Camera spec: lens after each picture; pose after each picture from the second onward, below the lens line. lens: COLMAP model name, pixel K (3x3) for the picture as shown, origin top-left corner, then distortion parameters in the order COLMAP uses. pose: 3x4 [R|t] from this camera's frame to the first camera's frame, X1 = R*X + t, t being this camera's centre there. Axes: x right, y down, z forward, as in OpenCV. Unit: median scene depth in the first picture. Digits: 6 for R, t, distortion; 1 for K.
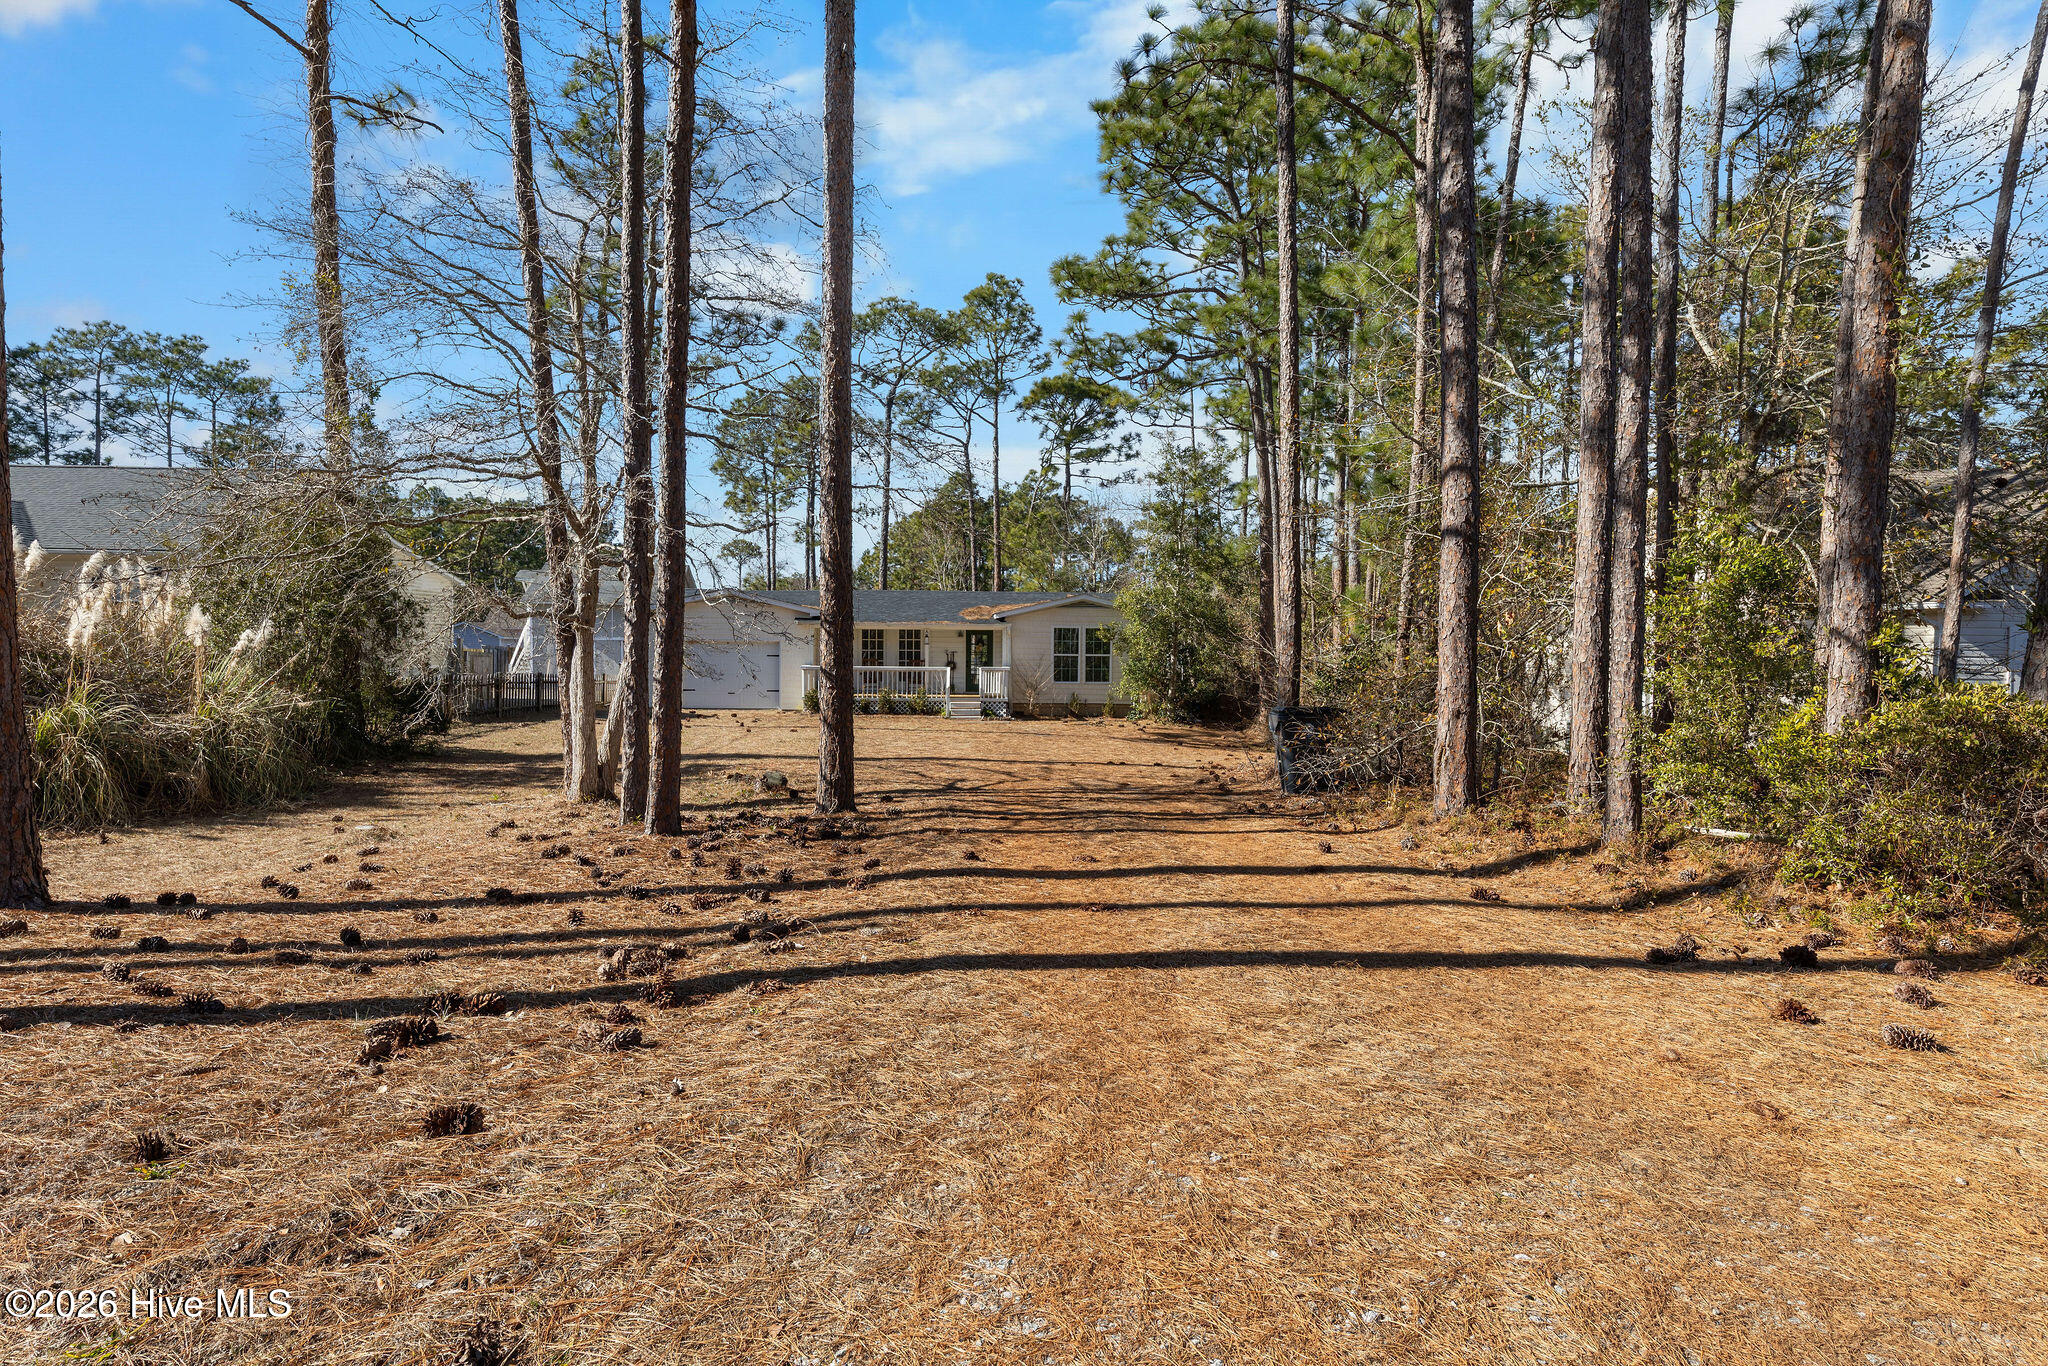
lens RADIAL K [[1108.2, 0, 1024.0], [0, 1108.2, 683.0], [0, 0, 1]] dist [0.018863, -0.022604]
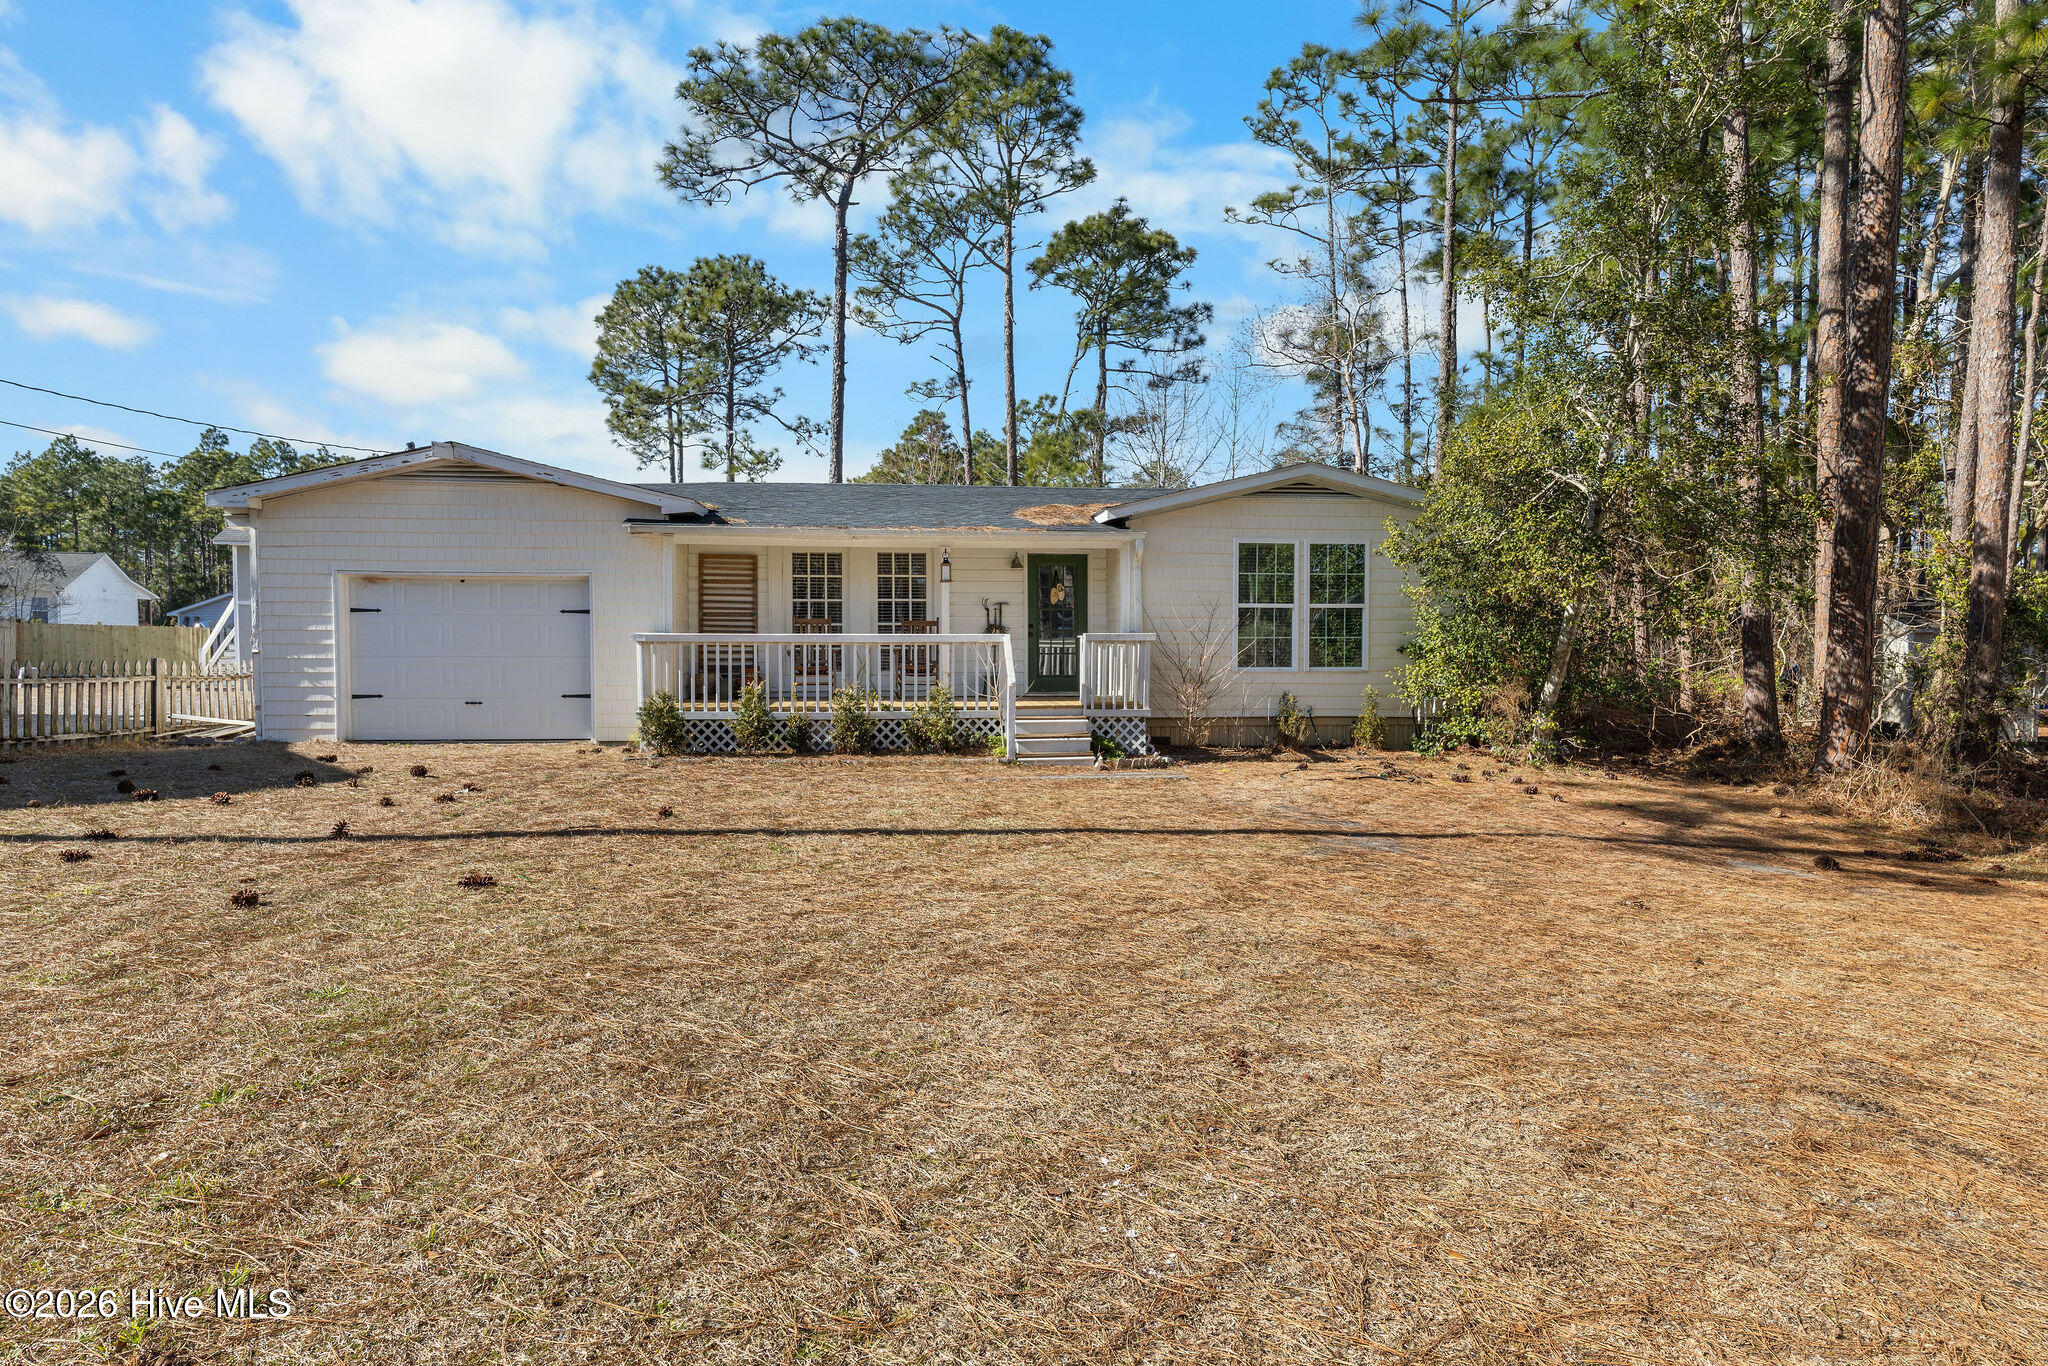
lens RADIAL K [[1108.2, 0, 1024.0], [0, 1108.2, 683.0], [0, 0, 1]] dist [0.018863, -0.022604]
pose [[0.998981, -0.010025, 0.043997, -0.077256], [0.009608, 0.999907, 0.009689, -0.000053], [-0.044090, -0.009256, 0.998985, 0.579860]]
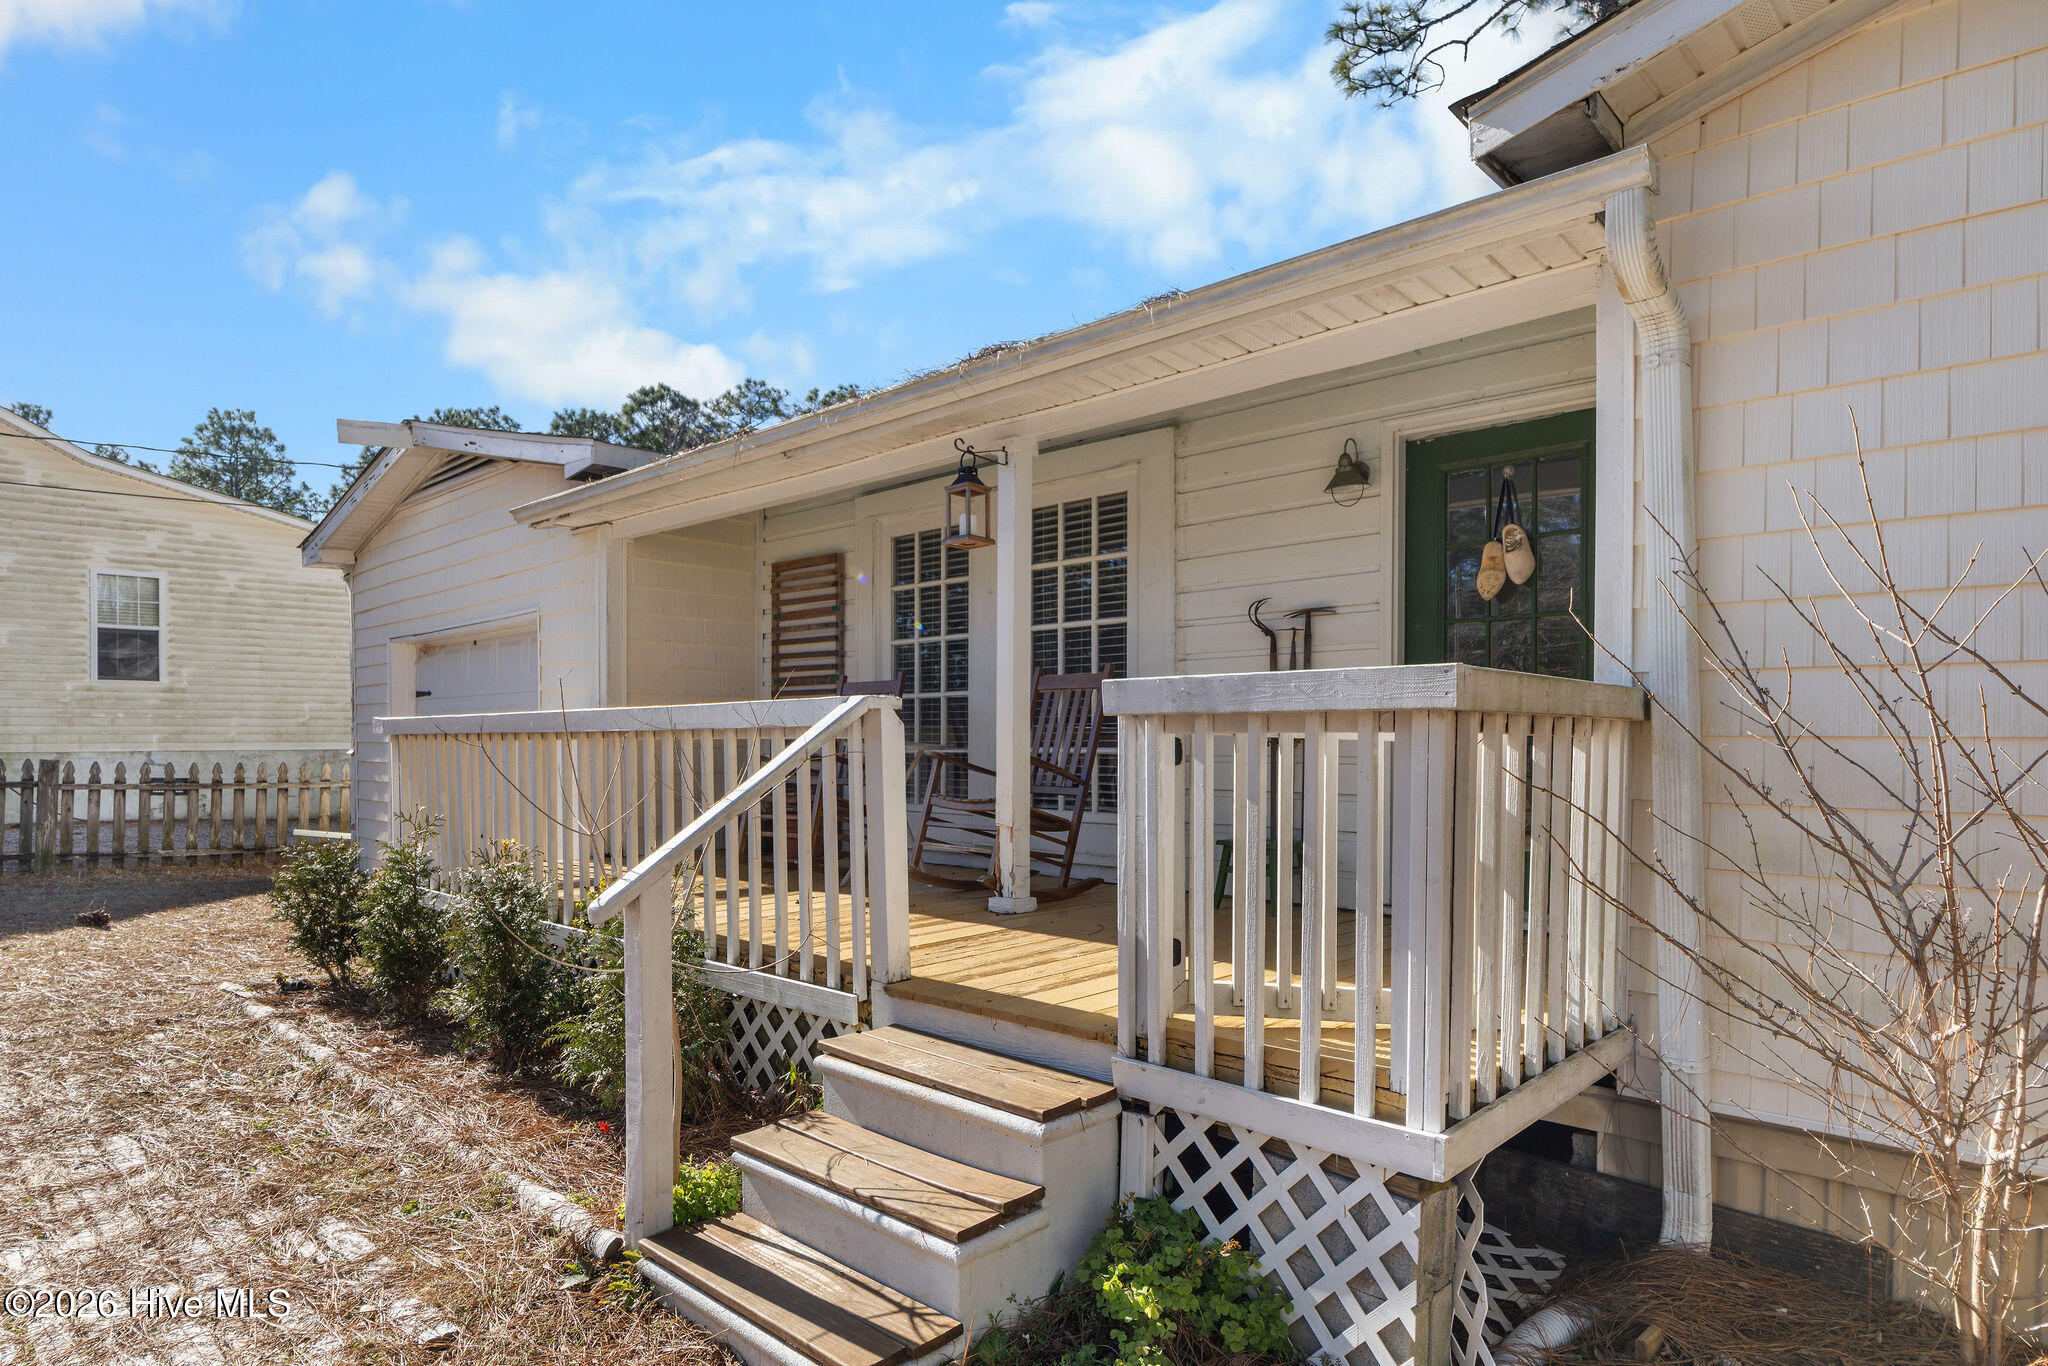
lens RADIAL K [[1134.8, 0, 1021.7], [0, 1134.8, 775.3], [0, 0, 1]] dist [0.002064, 0.000089]
pose [[0.695182, 0.011067, -0.718748, 0.014370], [-0.017418, 0.999847, -0.001452, -0.006388], [0.718622, 0.013528, 0.695269, 0.912090]]
